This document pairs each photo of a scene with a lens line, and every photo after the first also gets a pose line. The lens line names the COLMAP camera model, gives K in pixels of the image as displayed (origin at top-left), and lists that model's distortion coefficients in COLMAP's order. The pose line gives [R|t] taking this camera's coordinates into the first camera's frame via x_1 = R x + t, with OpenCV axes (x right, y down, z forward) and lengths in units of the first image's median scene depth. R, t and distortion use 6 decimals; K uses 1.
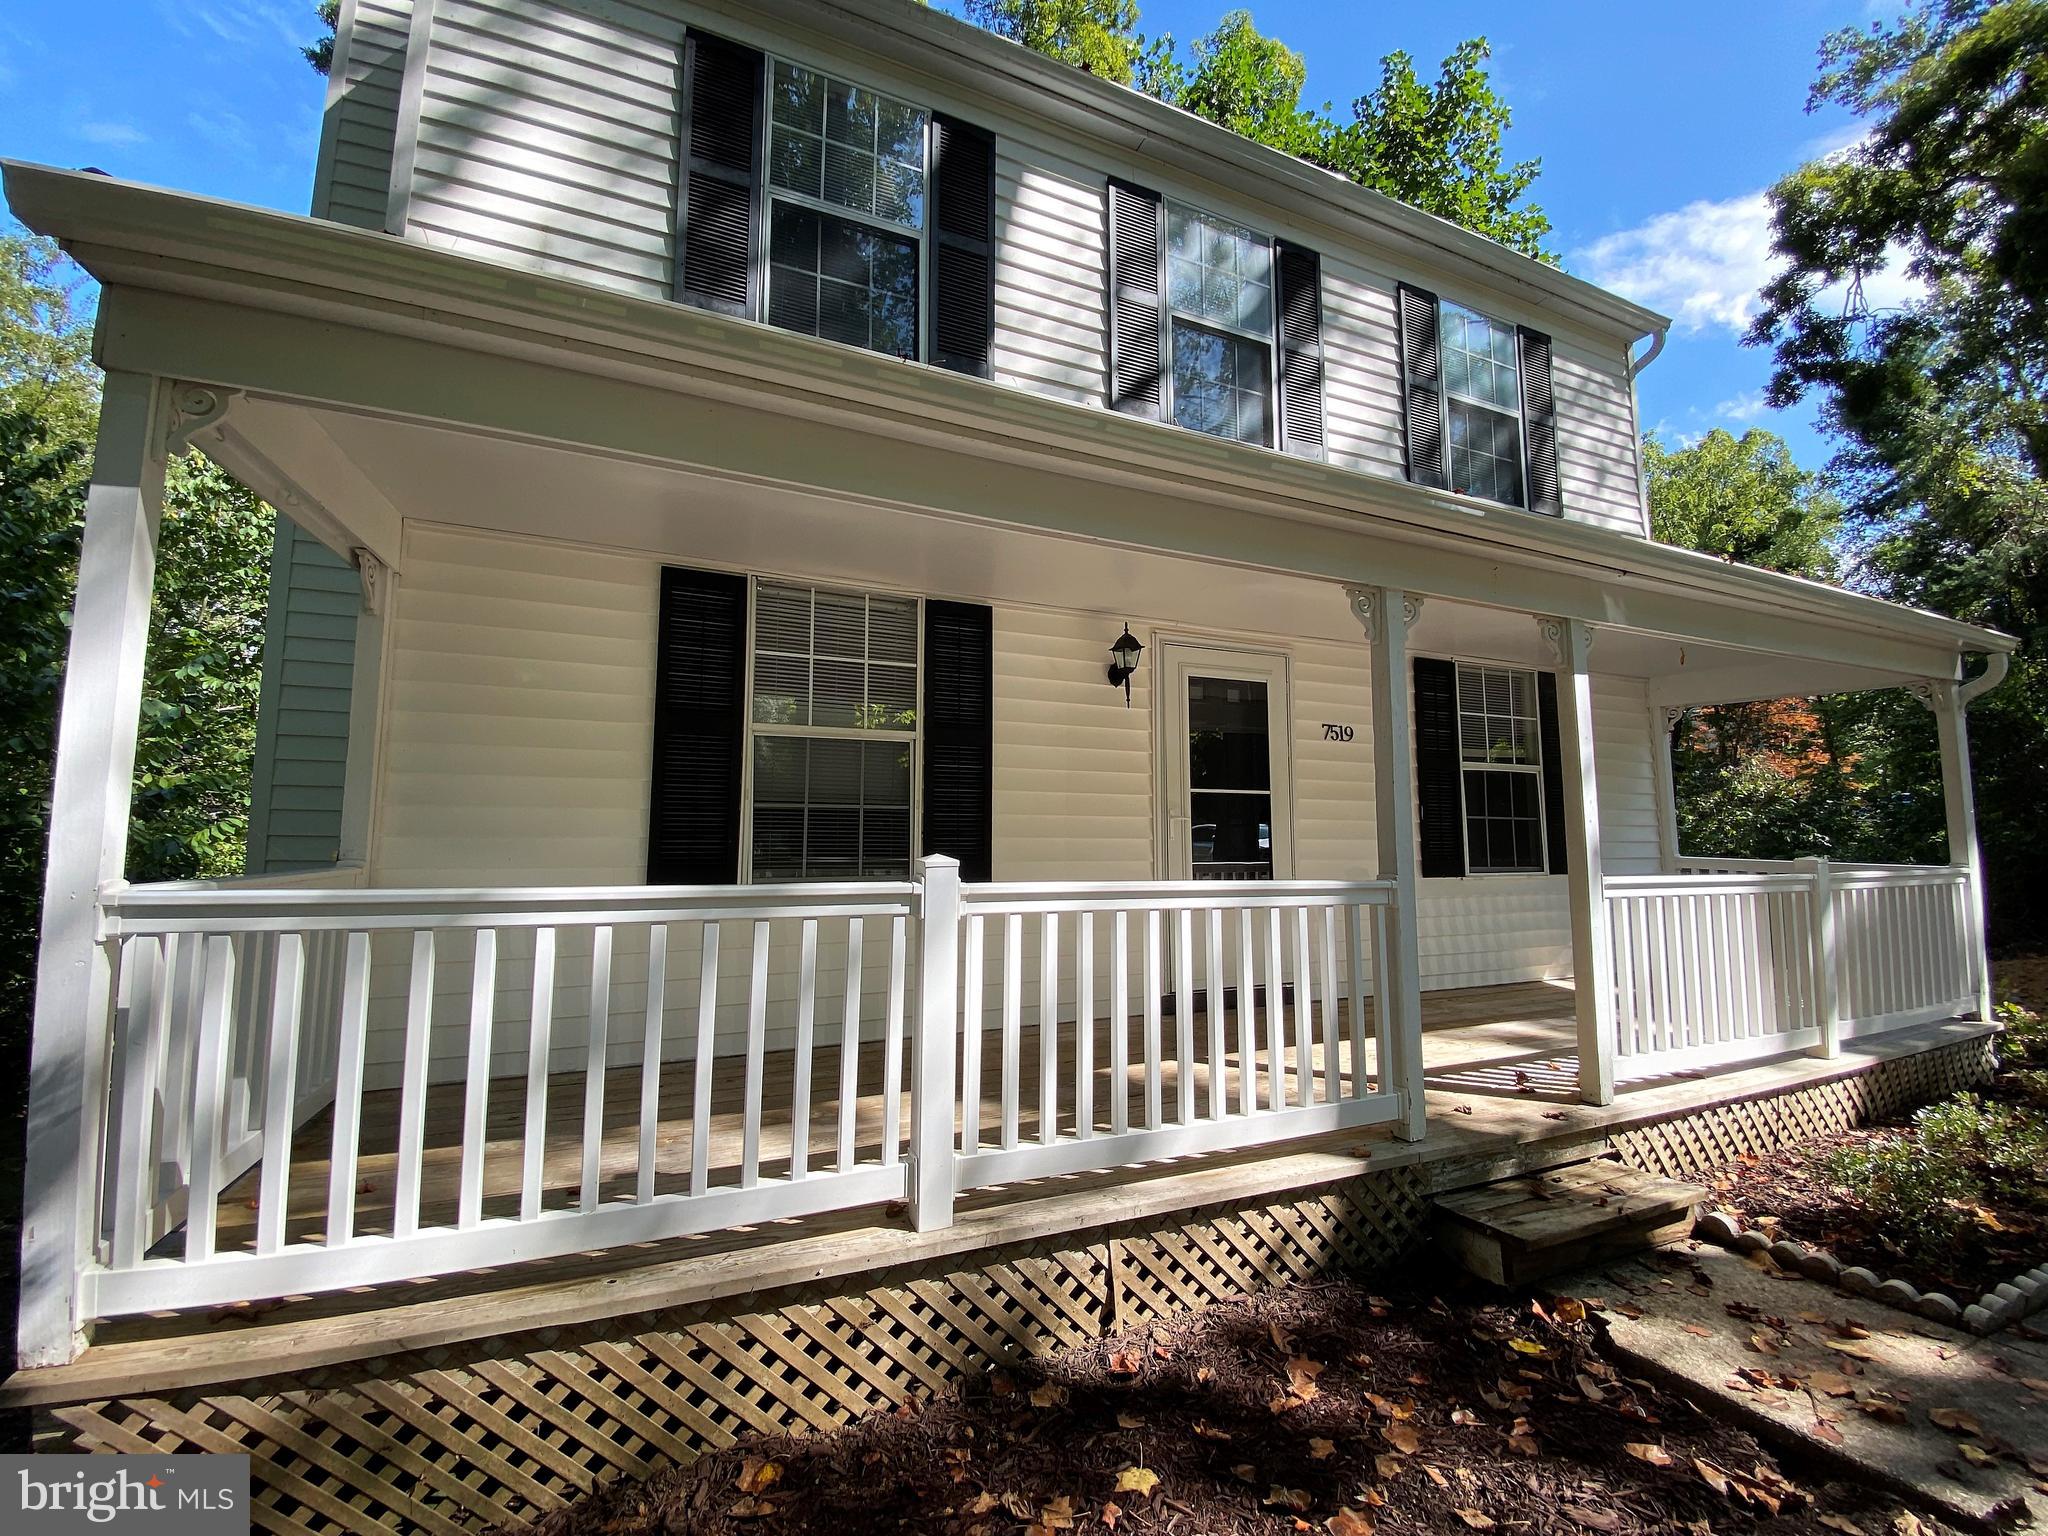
lens RADIAL K [[834.7, 0, 1024.0], [0, 834.7, 768.0], [0, 0, 1]] dist [-0.000319, -0.011780]
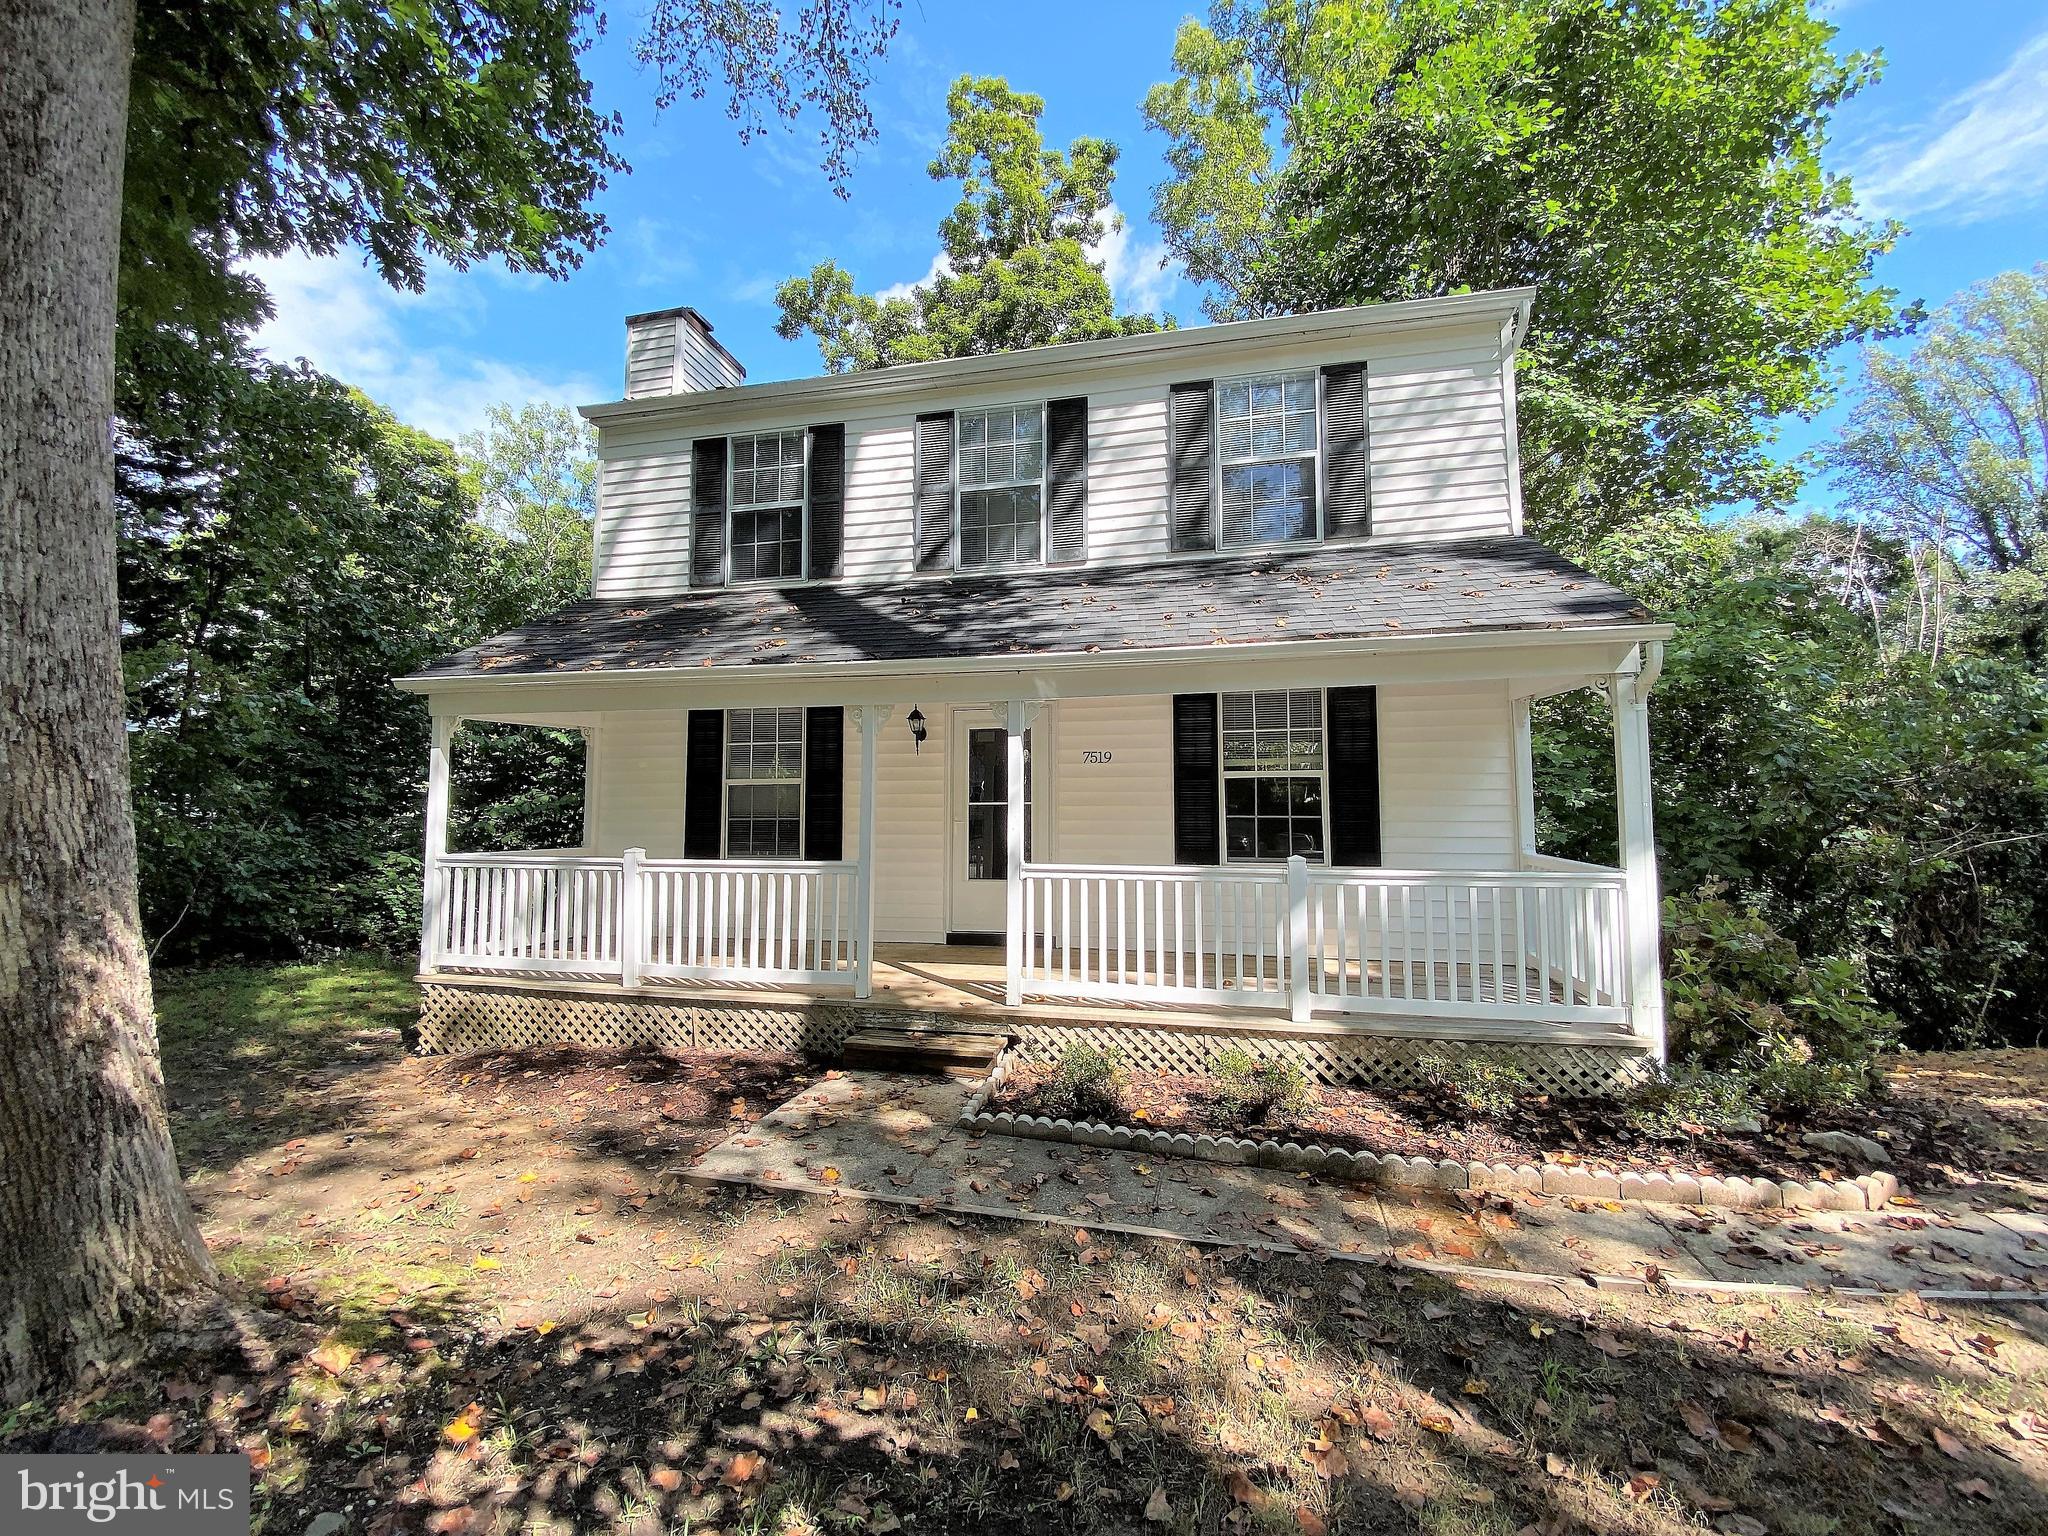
lens RADIAL K [[834.7, 0, 1024.0], [0, 834.7, 768.0], [0, 0, 1]] dist [-0.000319, -0.011780]
pose [[0.810385, -0.045471, -0.584131, 1.461138], [0.057306, 0.998355, 0.001786, -0.046571], [0.583089, -0.034922, 0.811658, -0.236085]]
